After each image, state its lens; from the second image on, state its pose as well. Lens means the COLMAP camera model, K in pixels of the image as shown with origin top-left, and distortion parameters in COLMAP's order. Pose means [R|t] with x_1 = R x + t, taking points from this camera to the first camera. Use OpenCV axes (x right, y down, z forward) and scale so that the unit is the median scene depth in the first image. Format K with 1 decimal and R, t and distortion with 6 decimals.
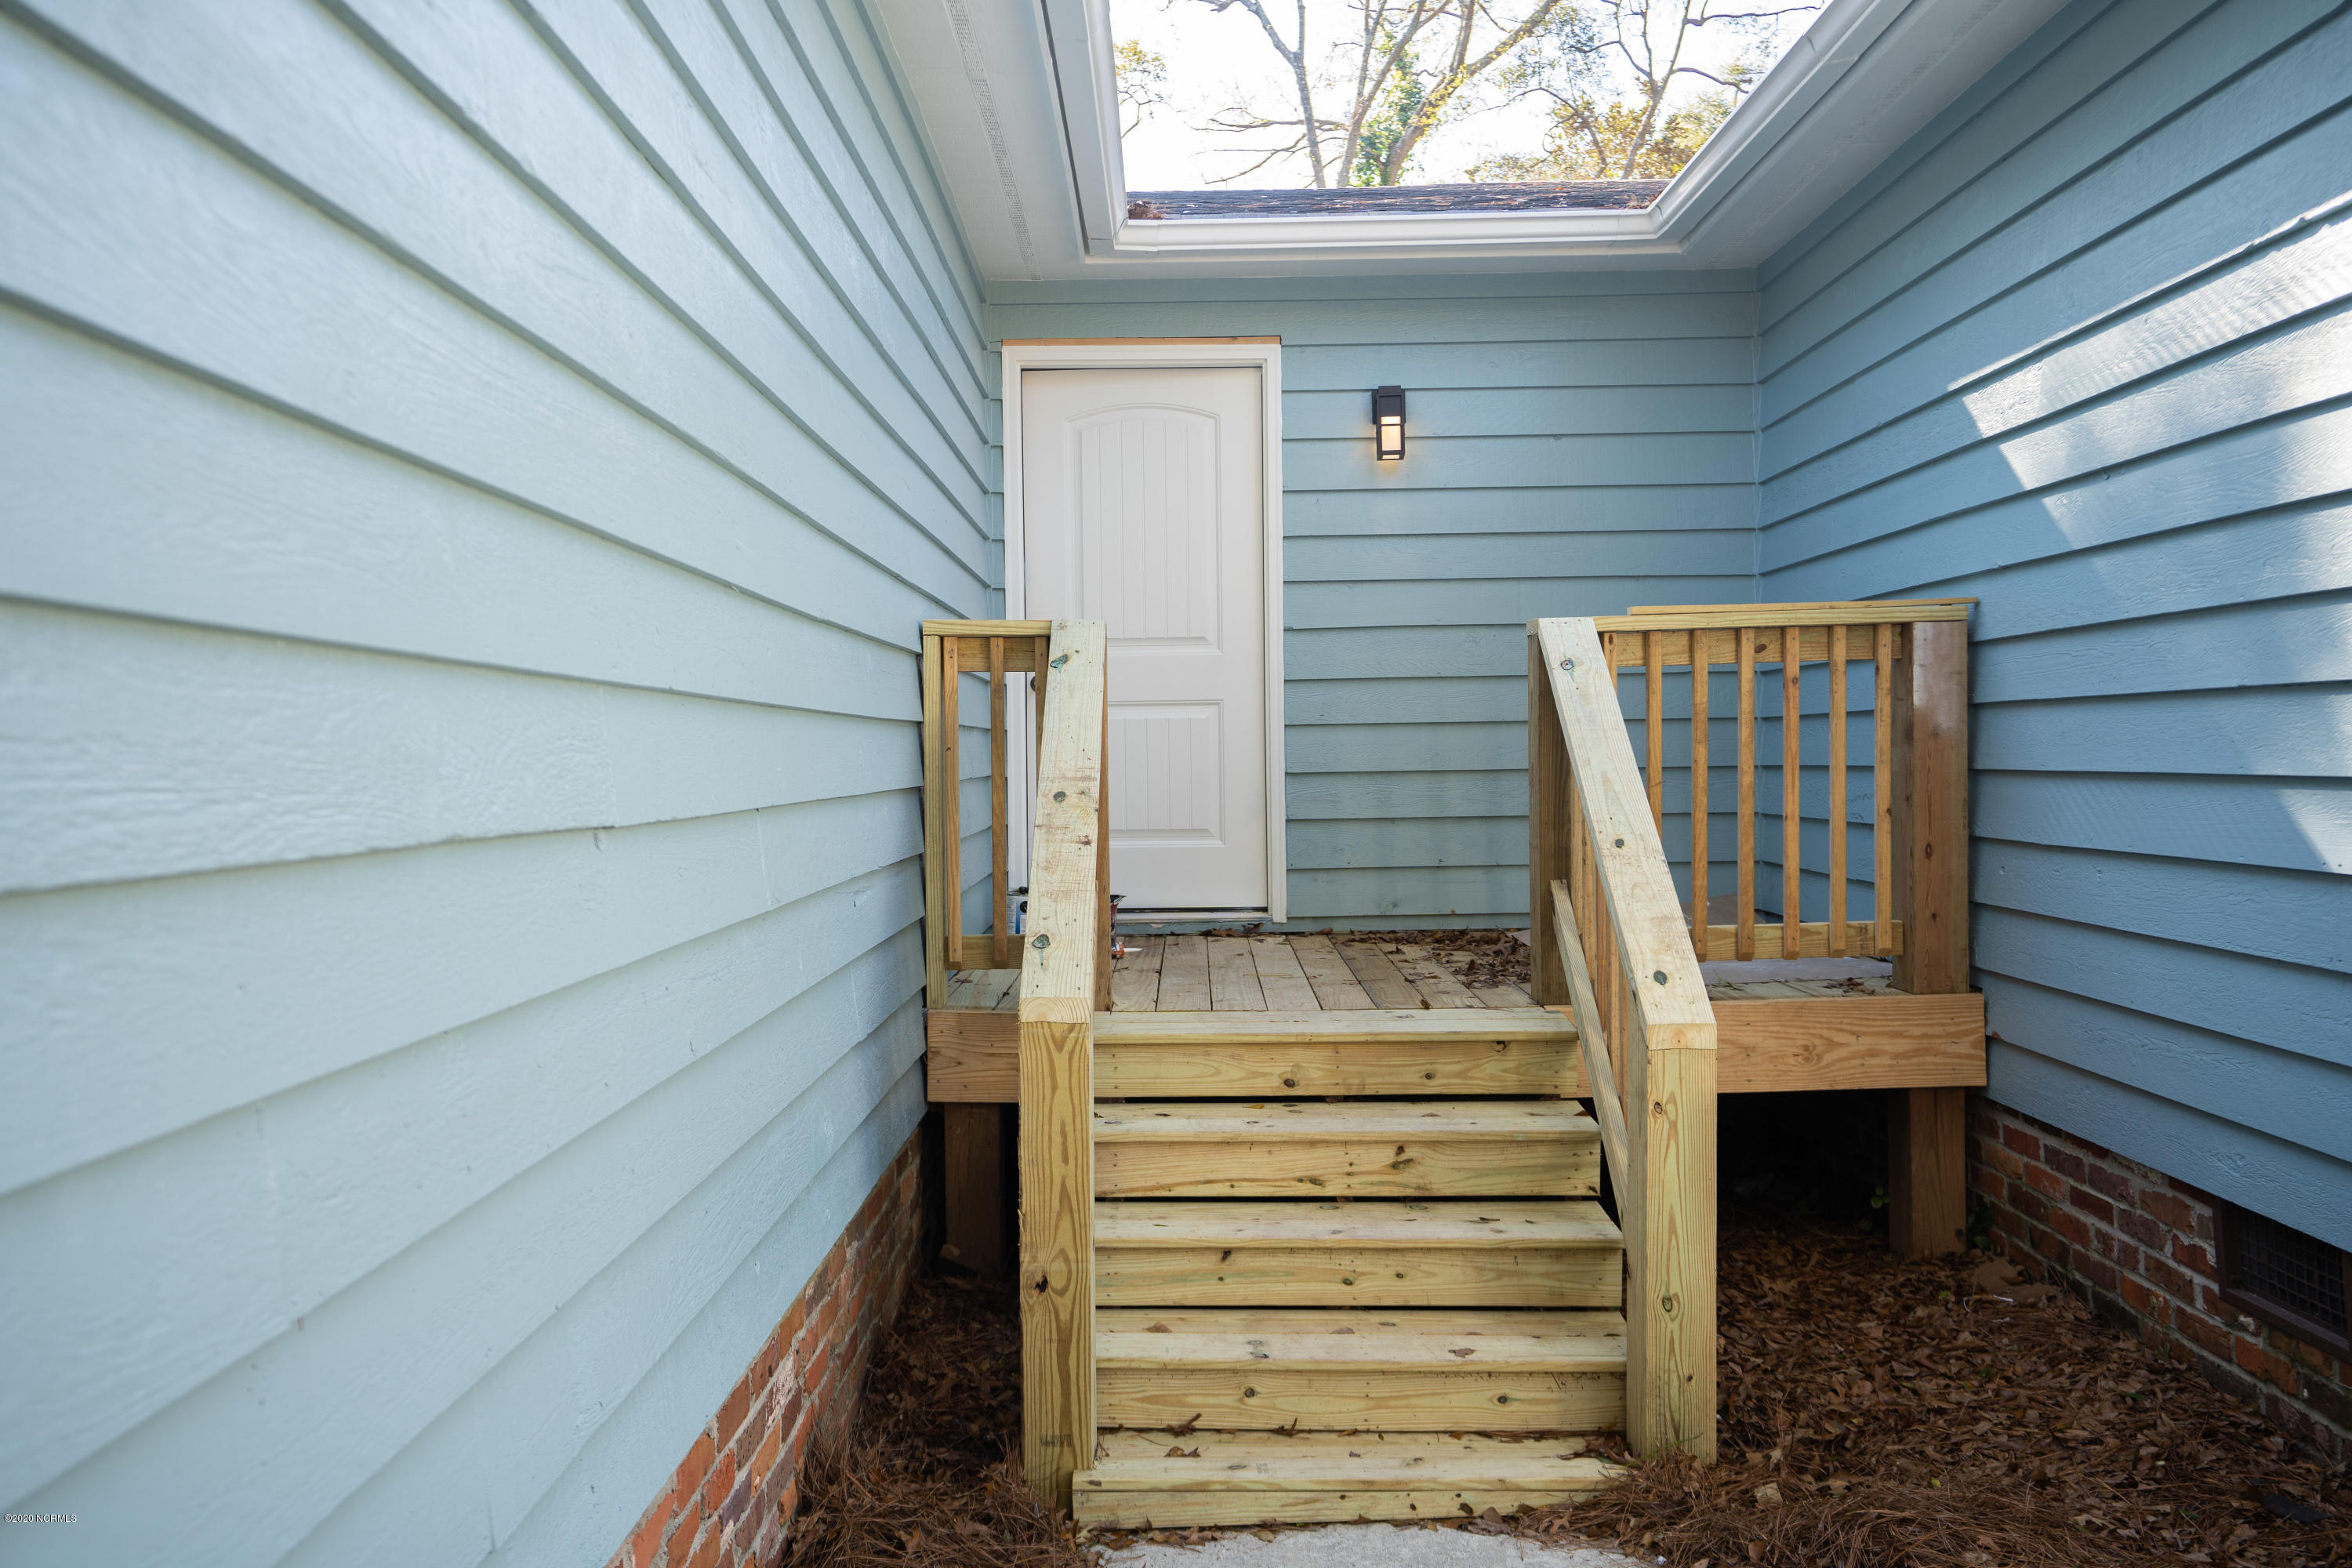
lens RADIAL K [[1790.1, 0, 1174.5], [0, 1790.1, 762.5], [0, 0, 1]] dist [0.028273, 0.000225]
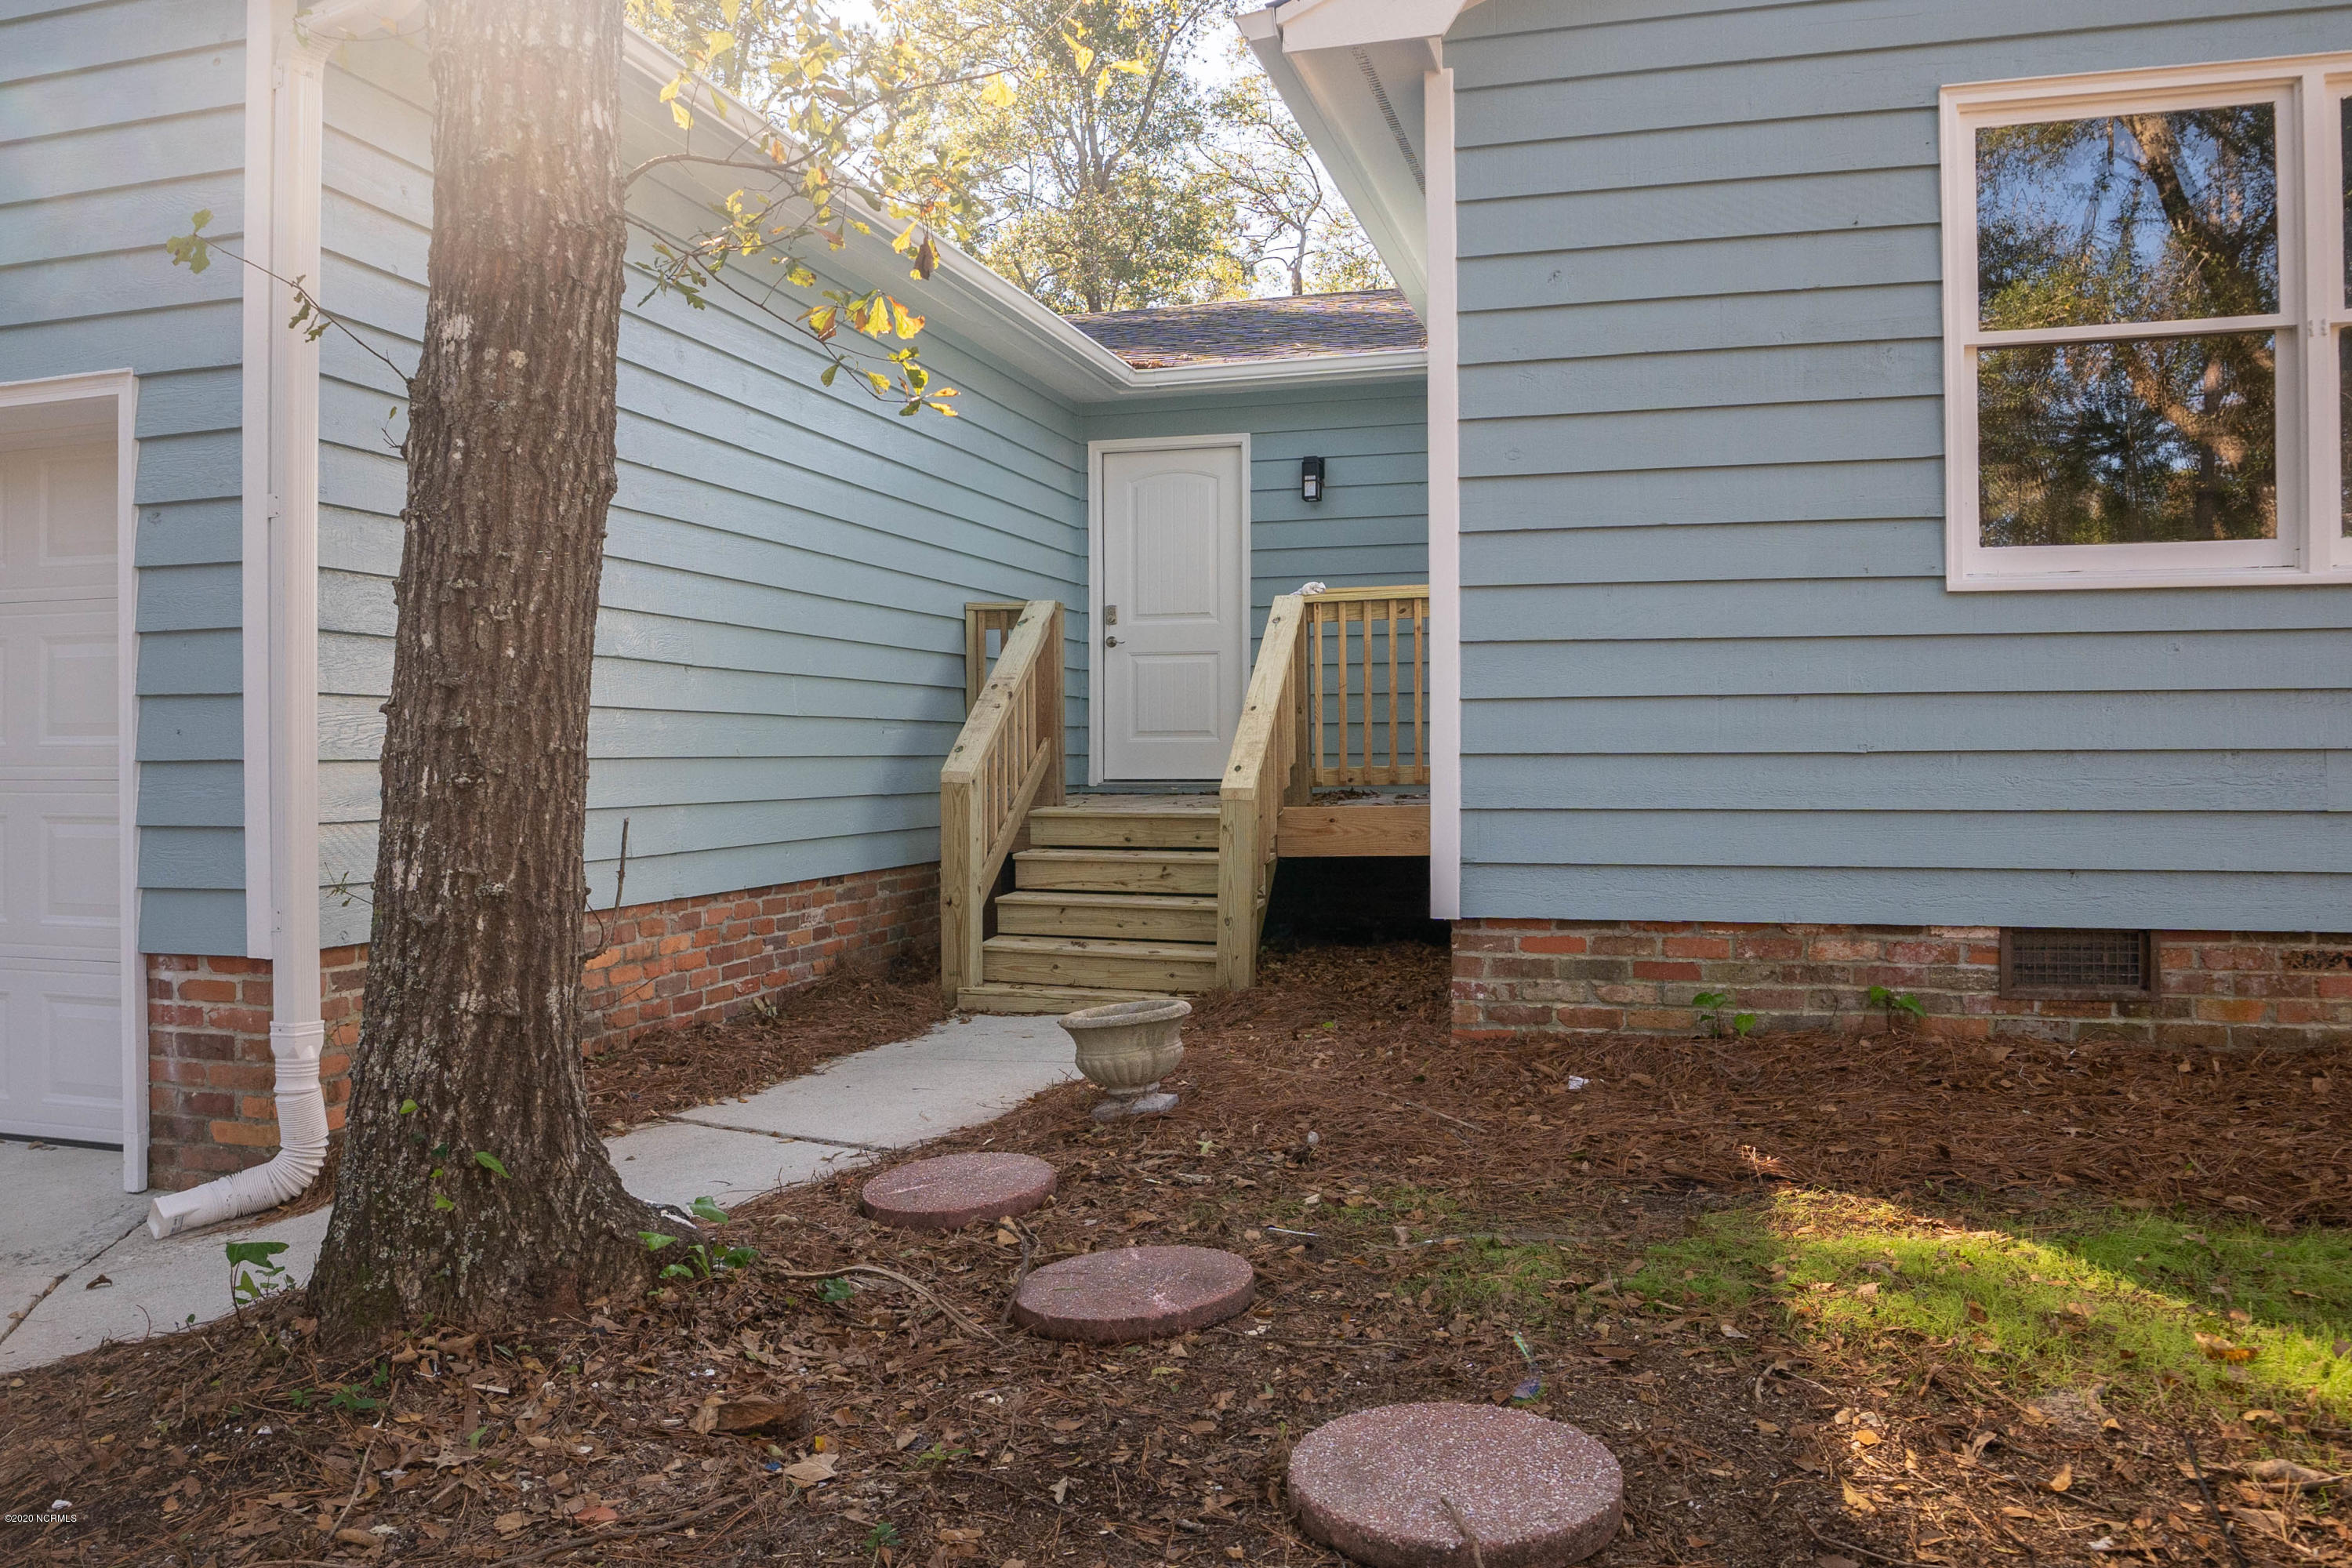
lens RADIAL K [[1755.5, 0, 1175.8], [0, 1755.5, 776.8], [0, 0, 1]] dist [-0.067509, -0.002785]
pose [[0.959137, 0.011645, -0.282704, 0.599028], [-0.009098, 0.999905, 0.010320, 0.085179], [0.282797, -0.007327, 0.959152, -0.733526]]
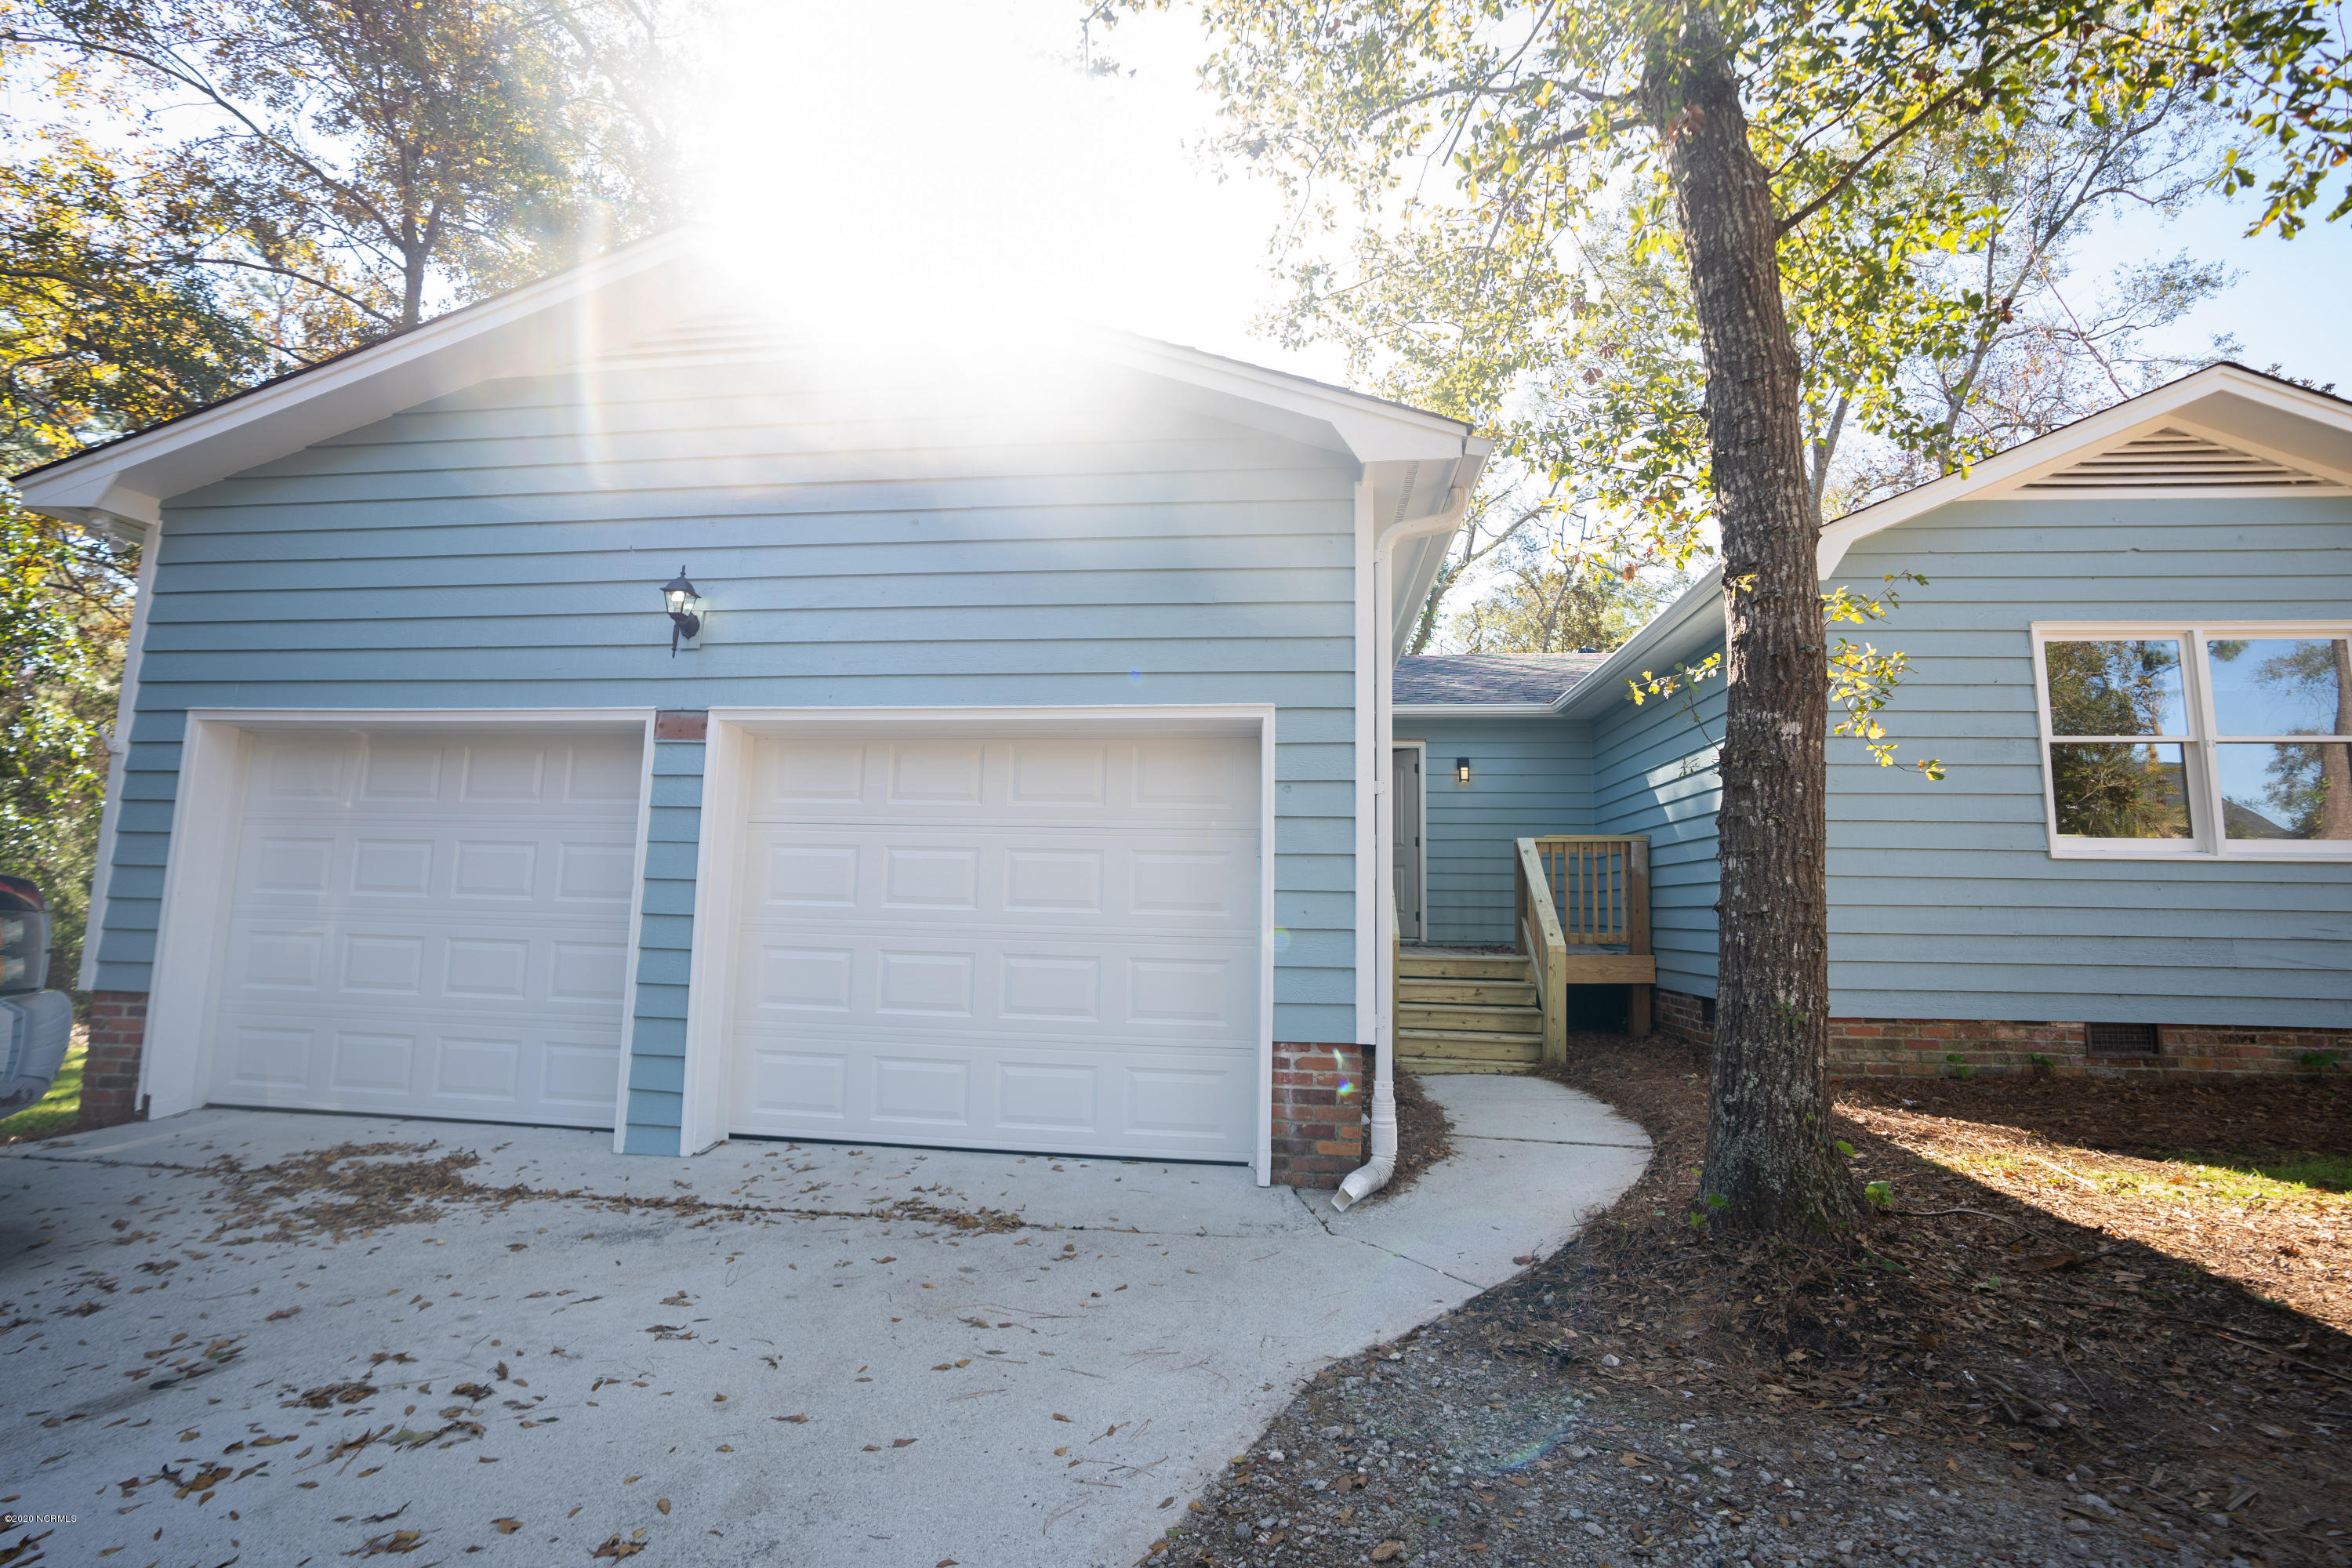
lens RADIAL K [[1088.3, 0, 1164.9], [0, 1088.3, 766.7], [0, 0, 1]] dist [-0.066948, 0.025128]
pose [[0.993546, 0.017940, -0.112000, -0.220285], [-0.033434, 0.989862, -0.138042, 0.085835], [0.108389, 0.140896, 0.984073, -1.043997]]
